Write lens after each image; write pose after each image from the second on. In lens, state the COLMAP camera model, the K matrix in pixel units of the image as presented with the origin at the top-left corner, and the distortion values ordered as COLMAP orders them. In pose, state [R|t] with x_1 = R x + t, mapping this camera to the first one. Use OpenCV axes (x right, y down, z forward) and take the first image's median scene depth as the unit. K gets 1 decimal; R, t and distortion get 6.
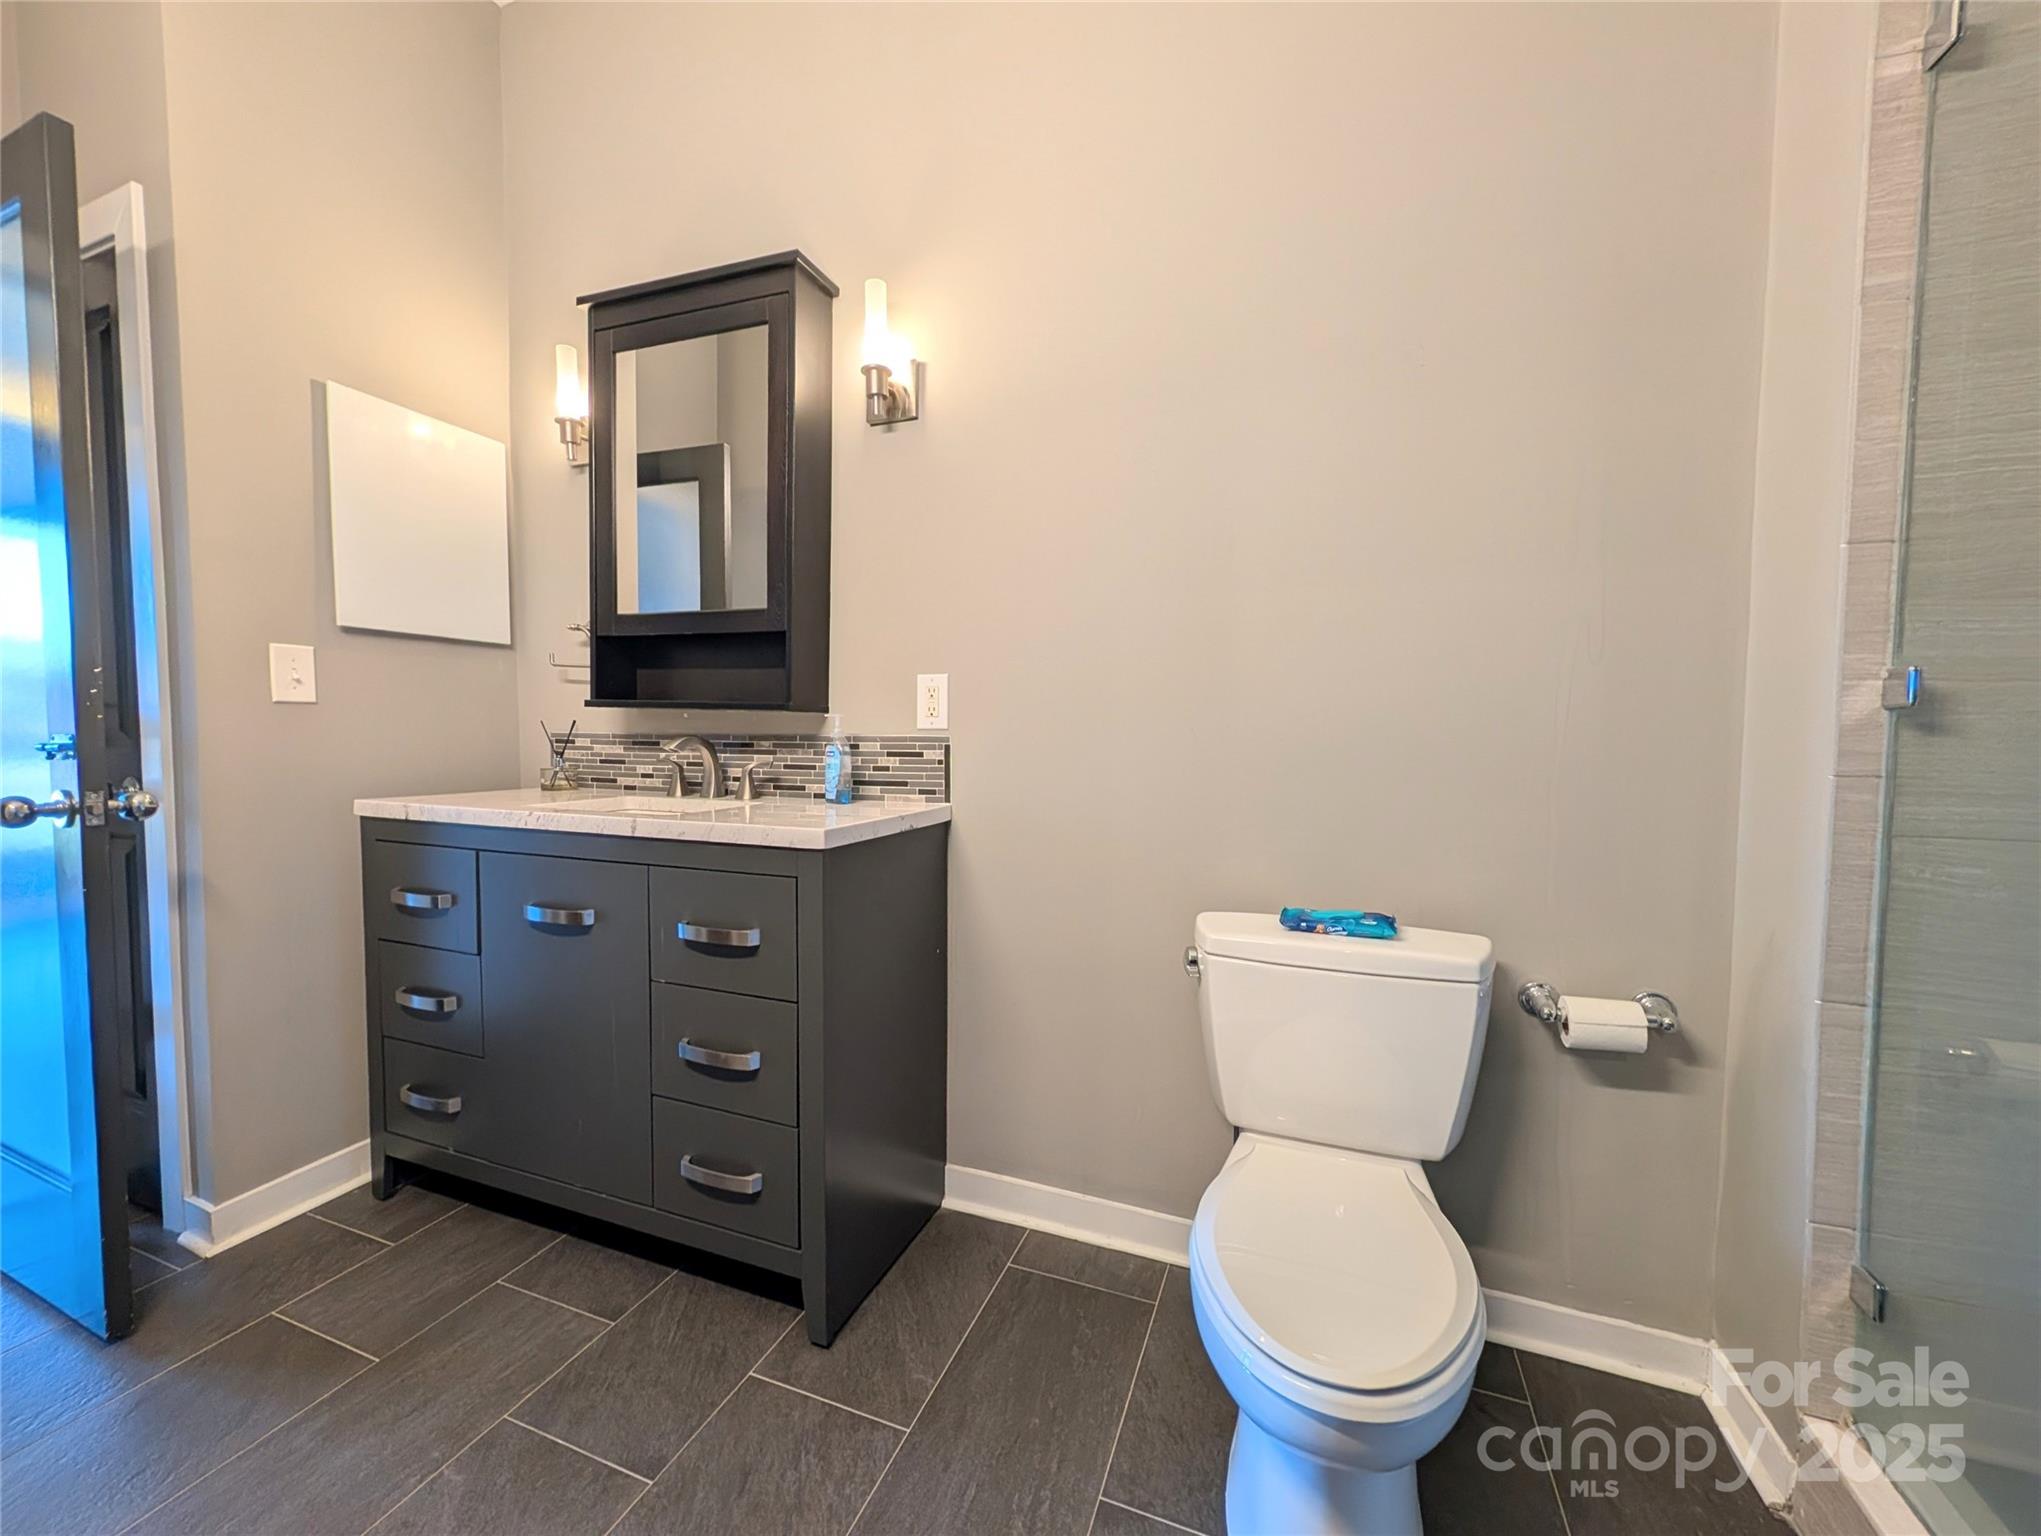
lens RADIAL K [[787.3, 0, 1022.3], [0, 787.3, 771.2], [0, 0, 1]] dist [-0.001755, 0.001254]
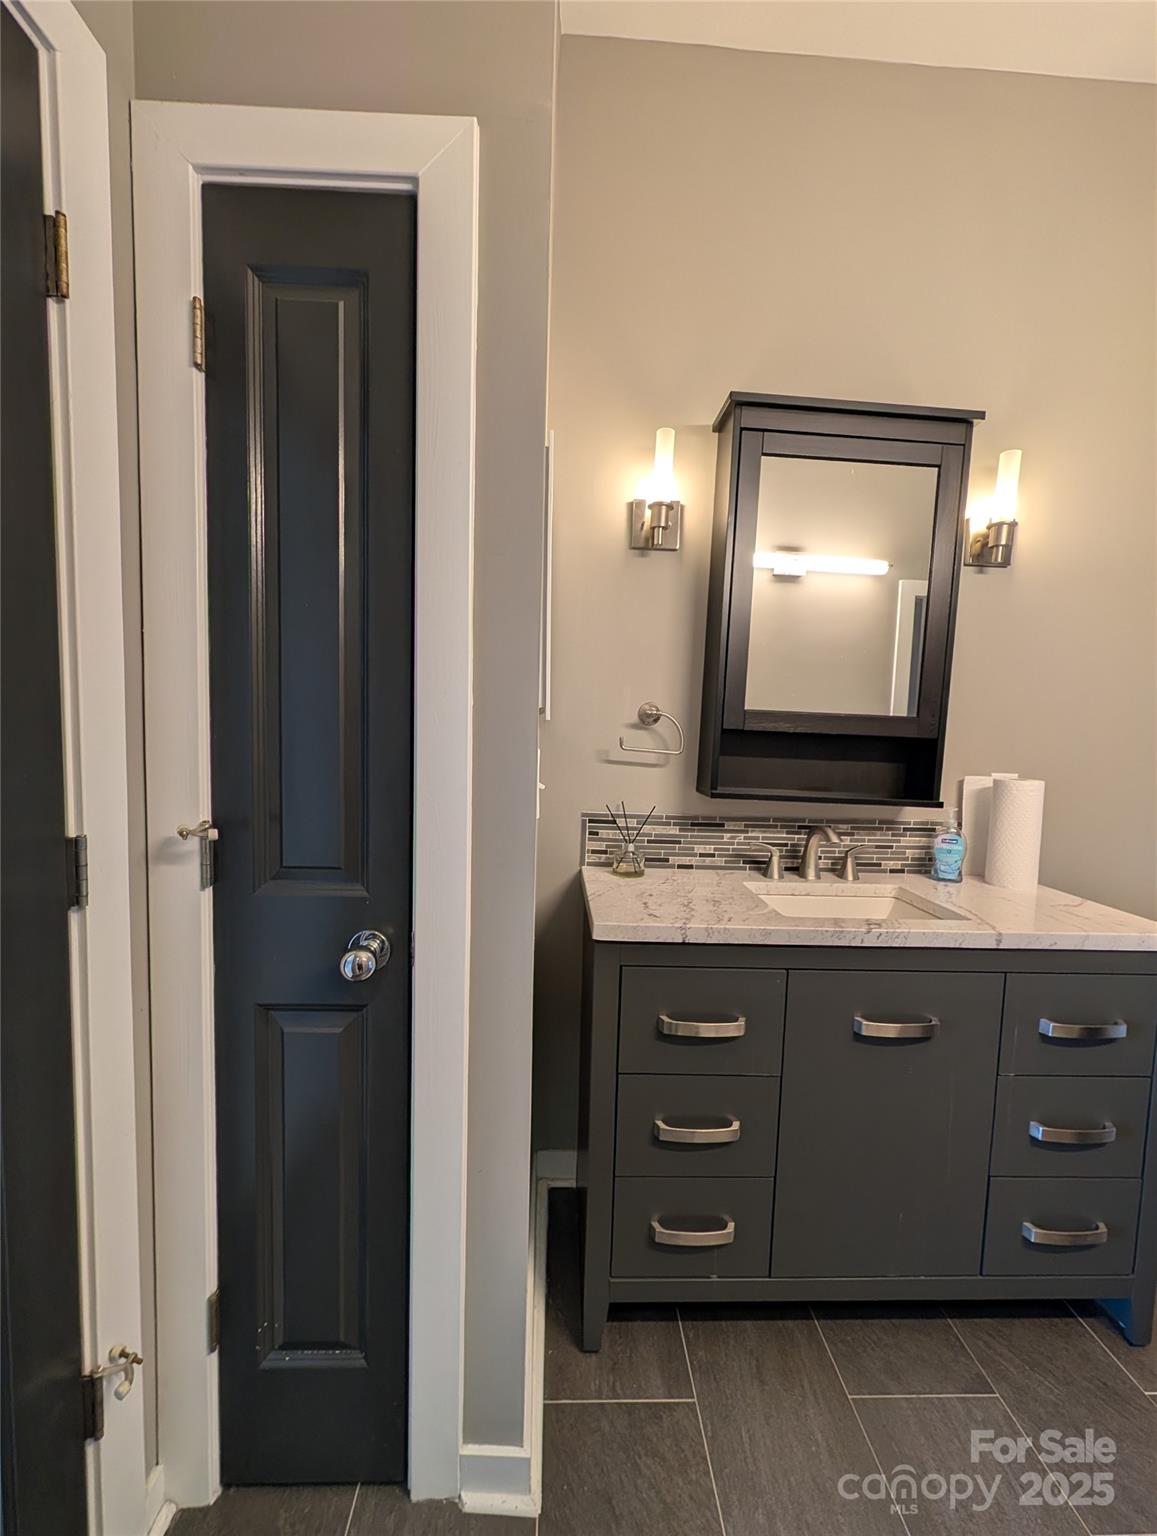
lens RADIAL K [[592.5, 0, 574.5], [0, 592.5, 771.5], [0, 0, 1]] dist [-0.001755, 0.001254]
pose [[0.921620, -0.006977, 0.388031, -1.030348], [-0.003720, 0.999634, 0.026809, -0.138040], [-0.388076, -0.026152, 0.921256, 0.368118]]
